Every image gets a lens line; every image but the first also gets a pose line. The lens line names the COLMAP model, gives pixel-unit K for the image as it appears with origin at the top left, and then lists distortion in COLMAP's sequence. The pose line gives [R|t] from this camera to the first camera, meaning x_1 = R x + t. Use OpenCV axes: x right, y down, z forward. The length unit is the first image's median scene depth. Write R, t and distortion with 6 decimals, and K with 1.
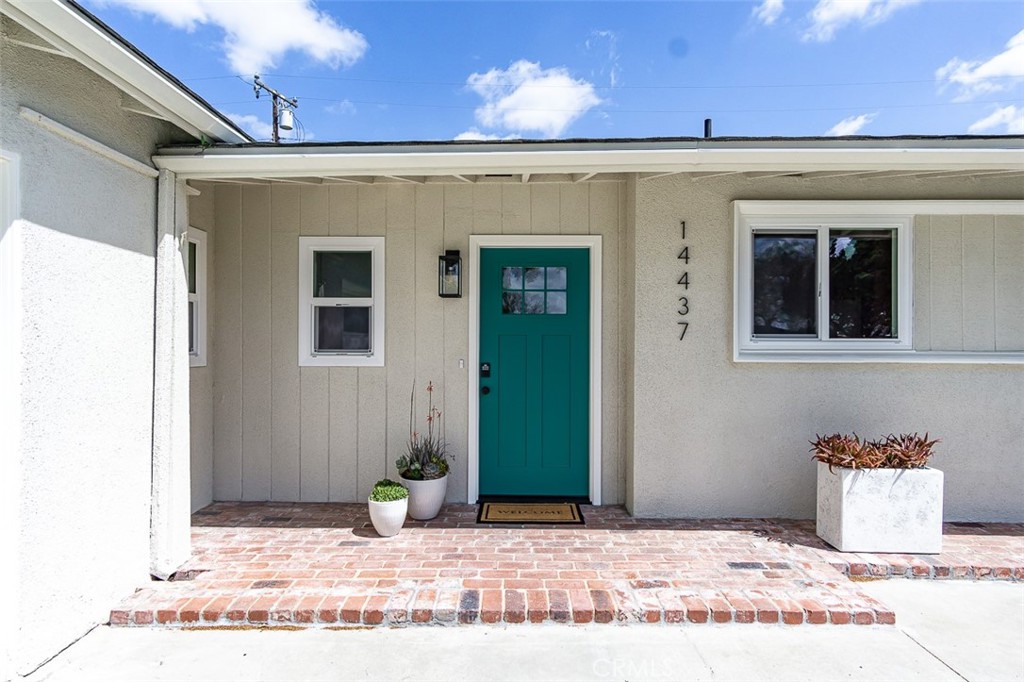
lens RADIAL K [[545.3, 0, 508.4], [0, 545.3, 342.4], [0, 0, 1]] dist [0.006286, 0.001534]
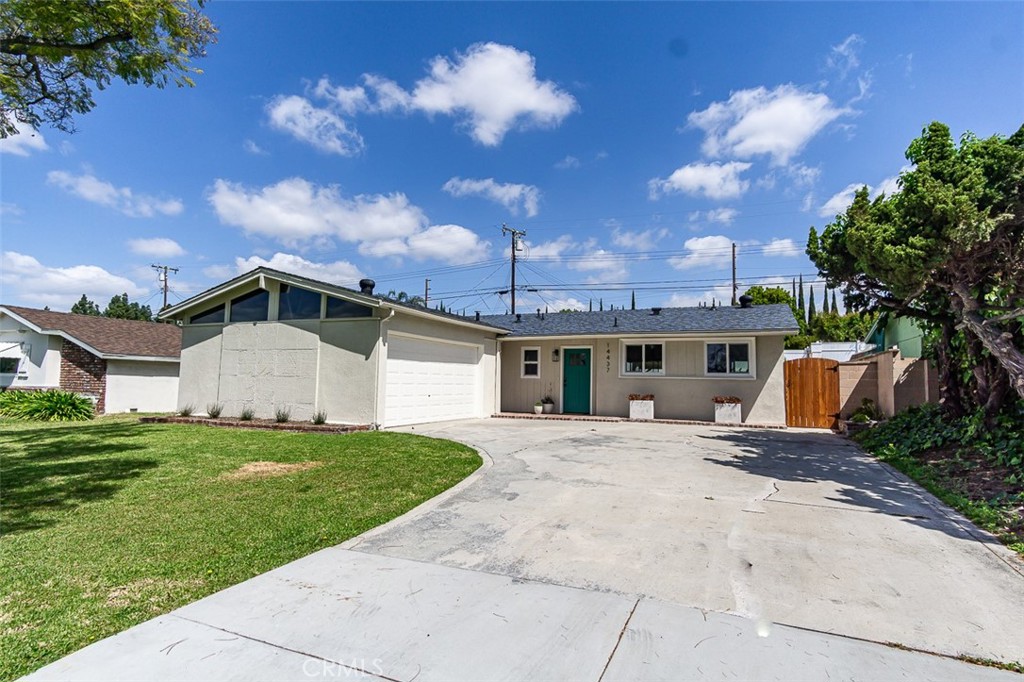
lens RADIAL K [[545.3, 0, 508.4], [0, 545.3, 342.4], [0, 0, 1]] dist [0.006286, 0.001534]
pose [[0.919508, -0.016944, -0.392705, 1.166902], [-0.011159, 0.997542, -0.069170, 0.059782], [0.392912, 0.067985, 0.917060, -2.867862]]
